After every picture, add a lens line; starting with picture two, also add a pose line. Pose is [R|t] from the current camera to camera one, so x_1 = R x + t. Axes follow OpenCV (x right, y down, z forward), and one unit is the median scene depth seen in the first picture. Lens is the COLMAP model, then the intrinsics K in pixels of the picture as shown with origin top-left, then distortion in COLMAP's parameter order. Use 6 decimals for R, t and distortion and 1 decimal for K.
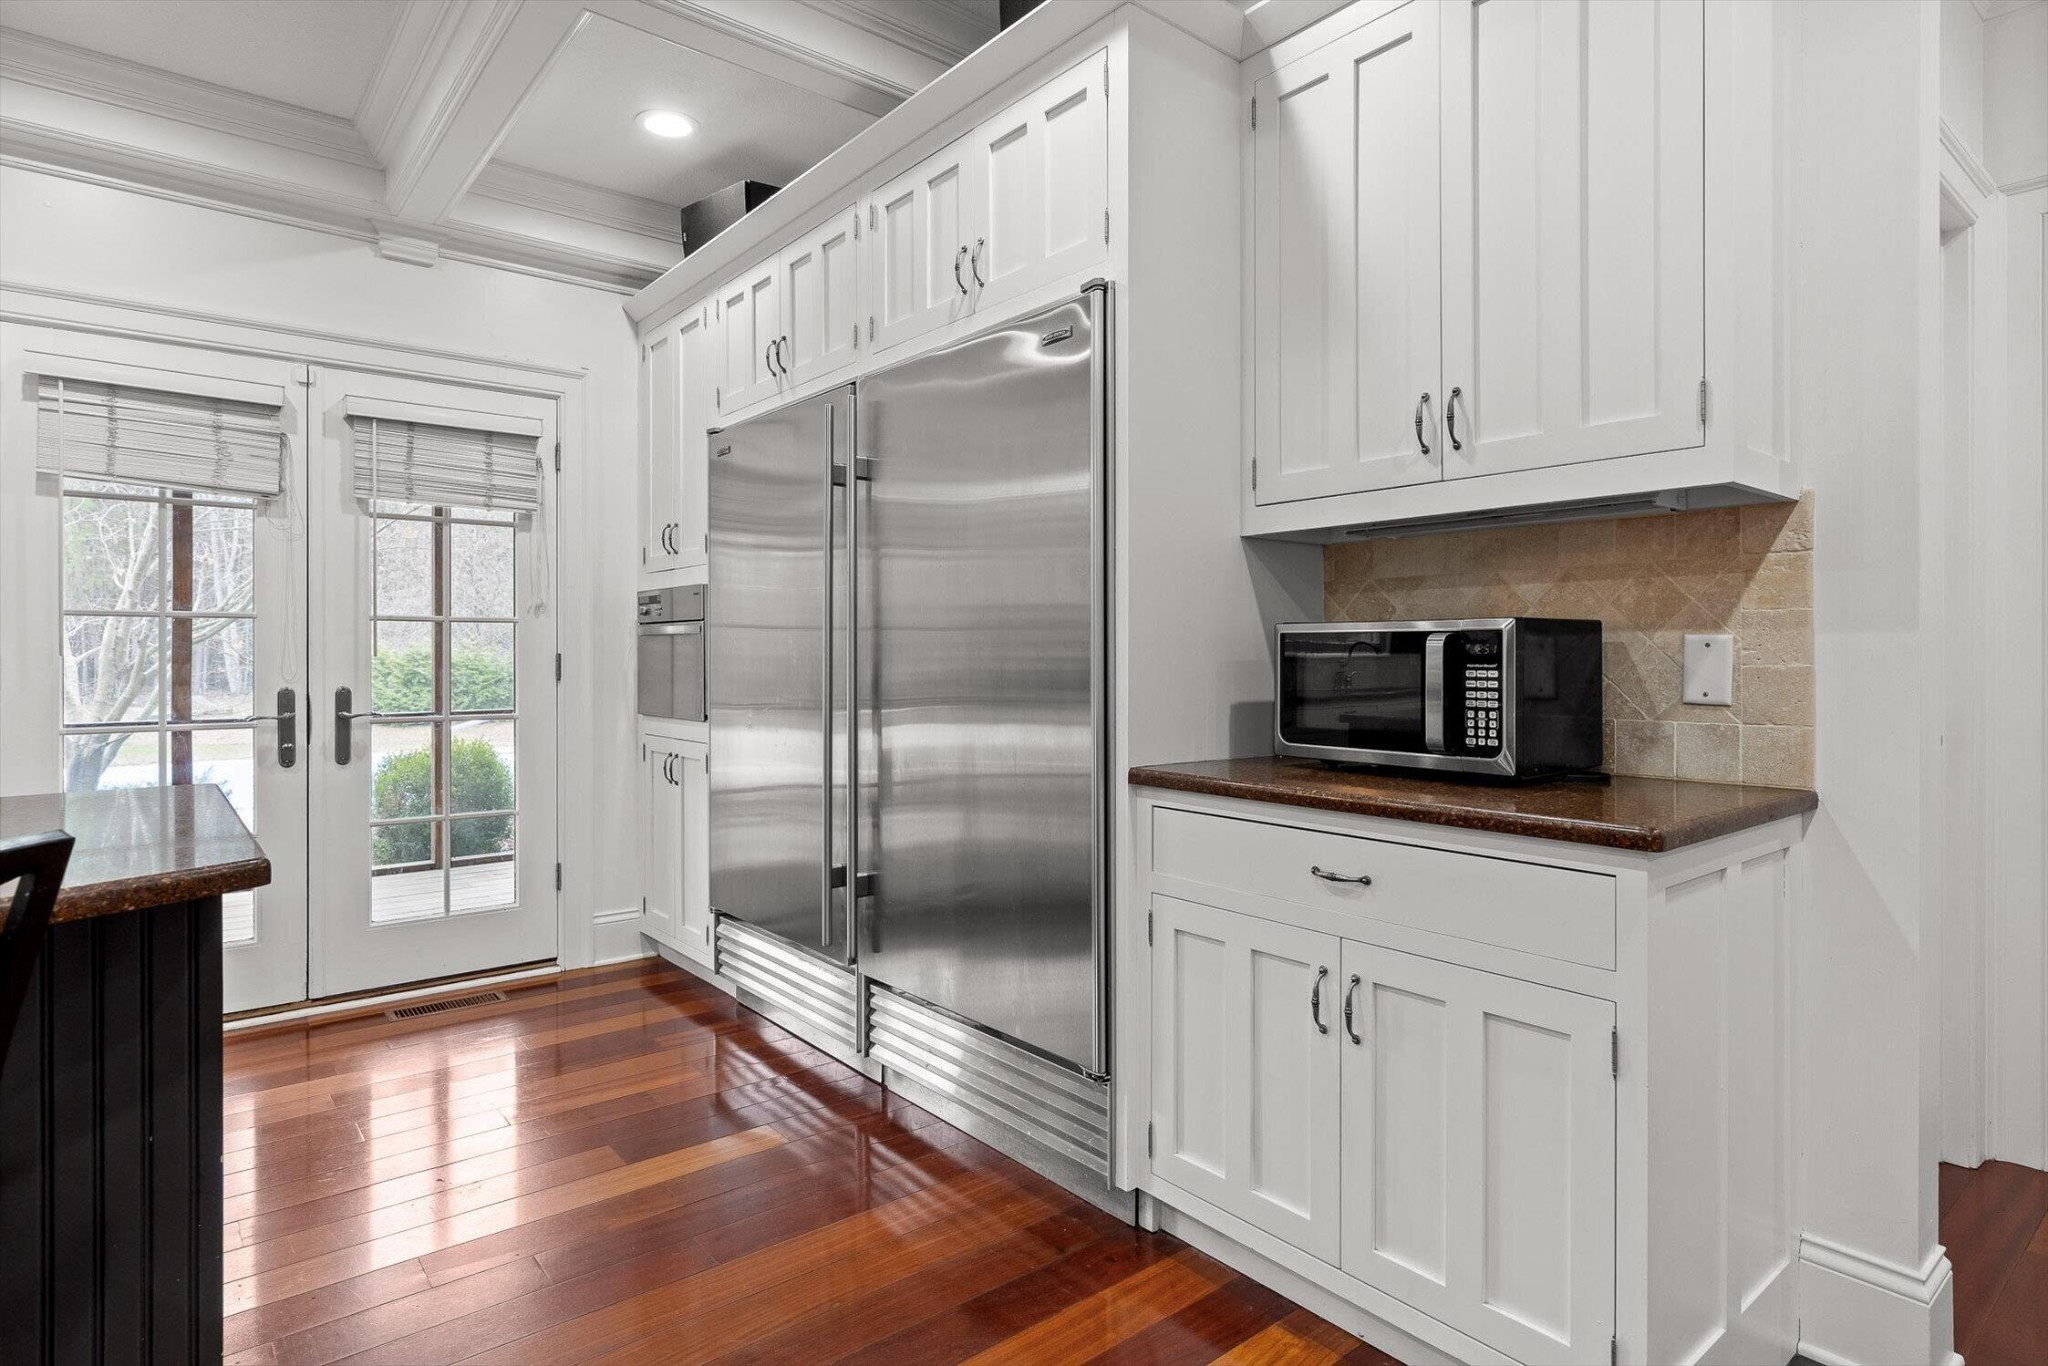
lens RADIAL K [[1071.9, 0, 1027.5], [0, 1071.9, 658.6], [0, 0, 1]] dist [0.002773, 0.000334]
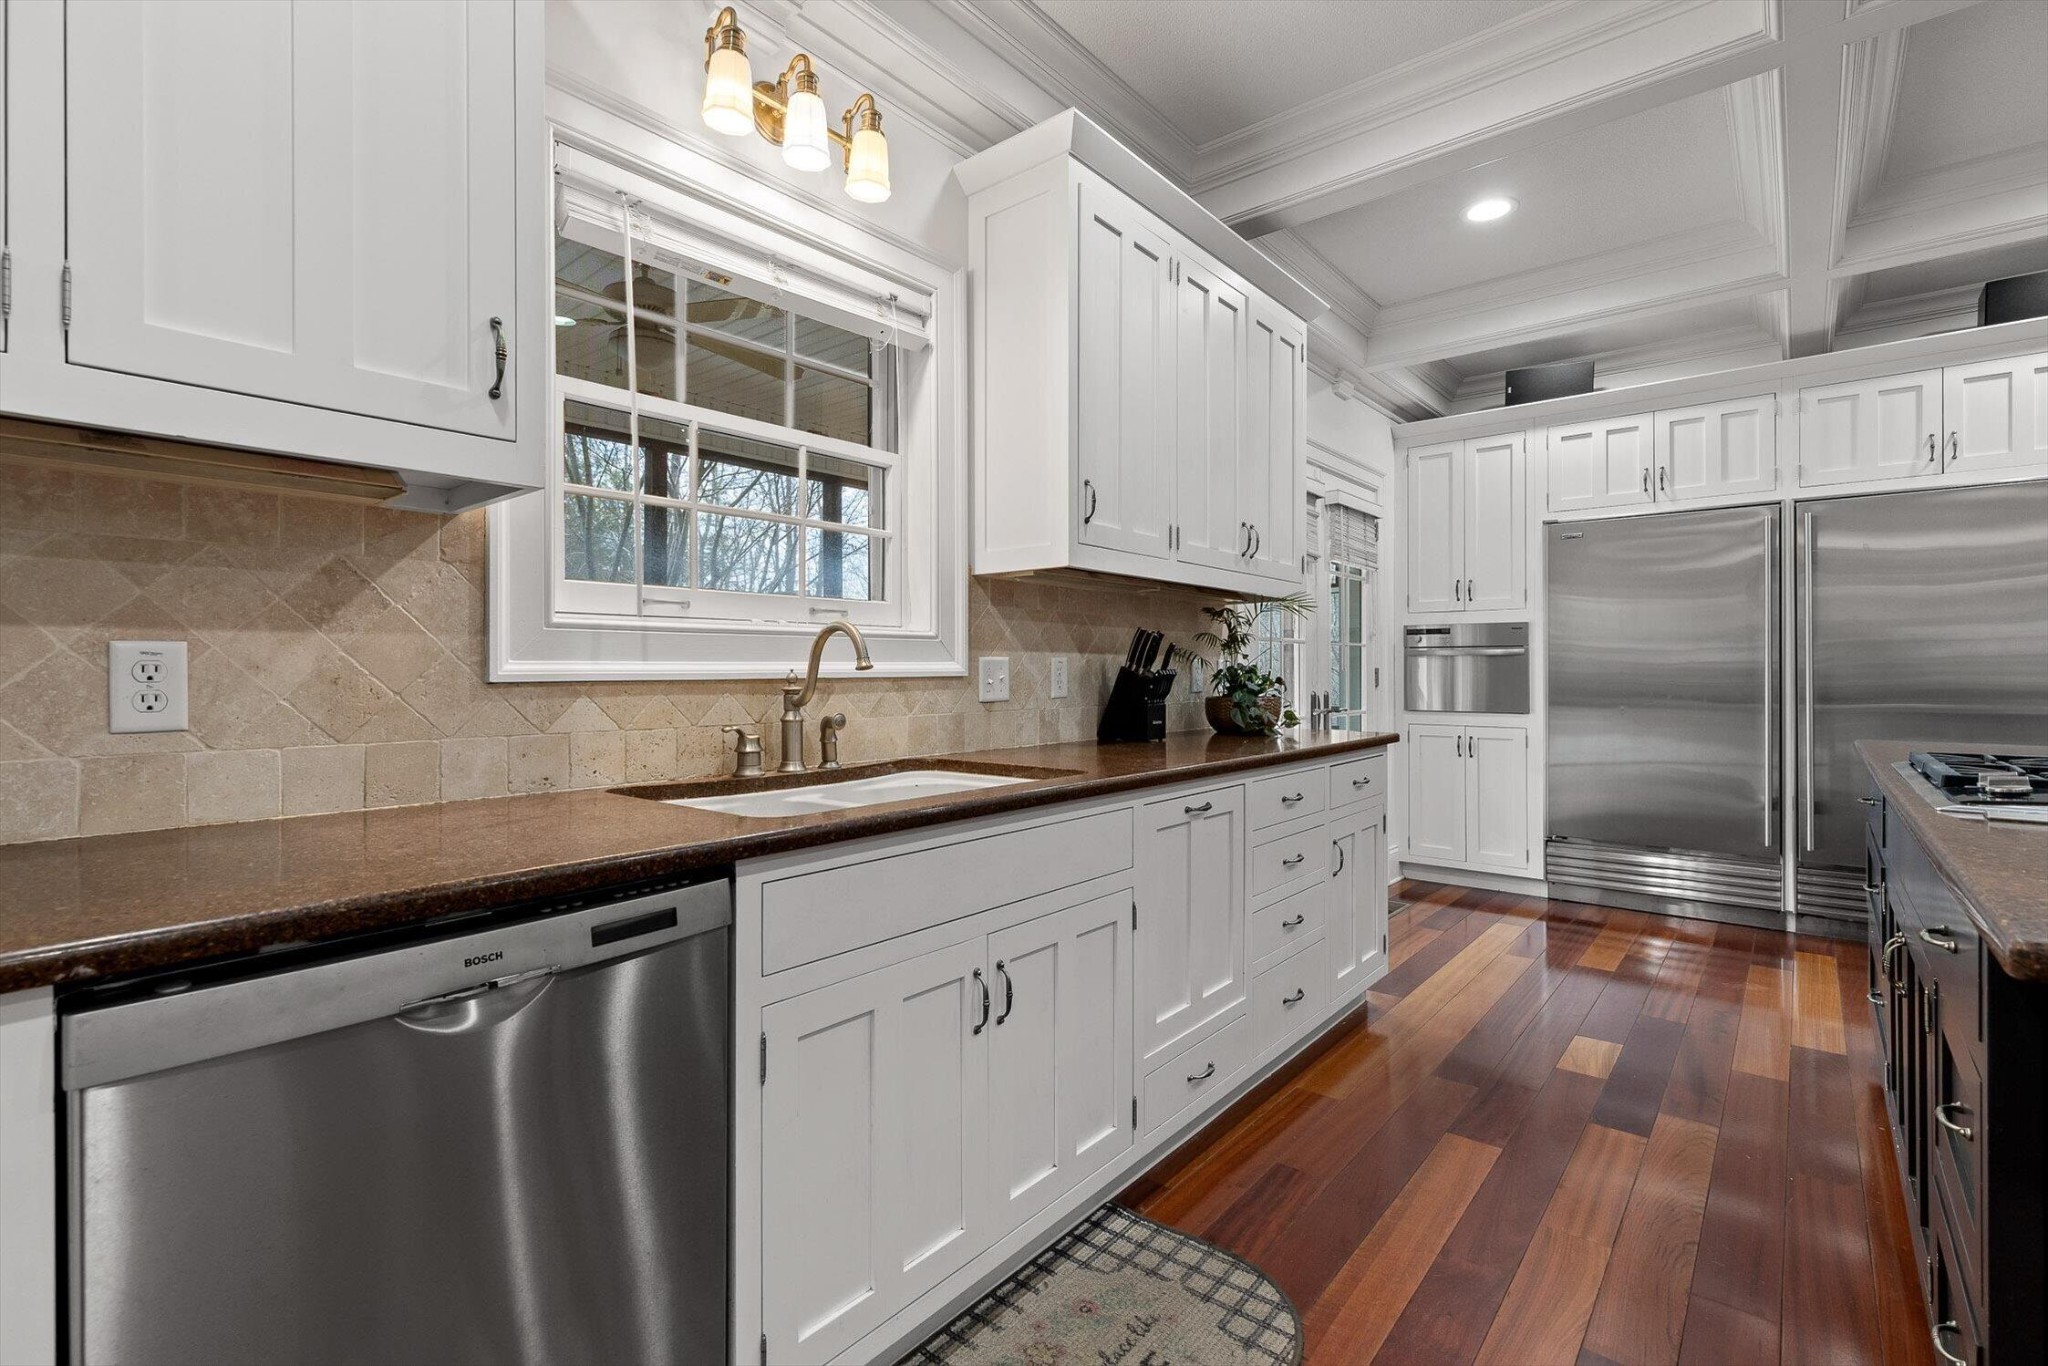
lens RADIAL K [[900.7, 0, 1027.9], [0, 900.7, 668.7], [0, 0, 1]] dist [0.009454, -0.004676]
pose [[0.983401, 0.002750, 0.181422, -1.267138], [-0.002178, 0.999992, -0.003356, 0.003326], [-0.181430, 0.002906, 0.983400, -0.126878]]
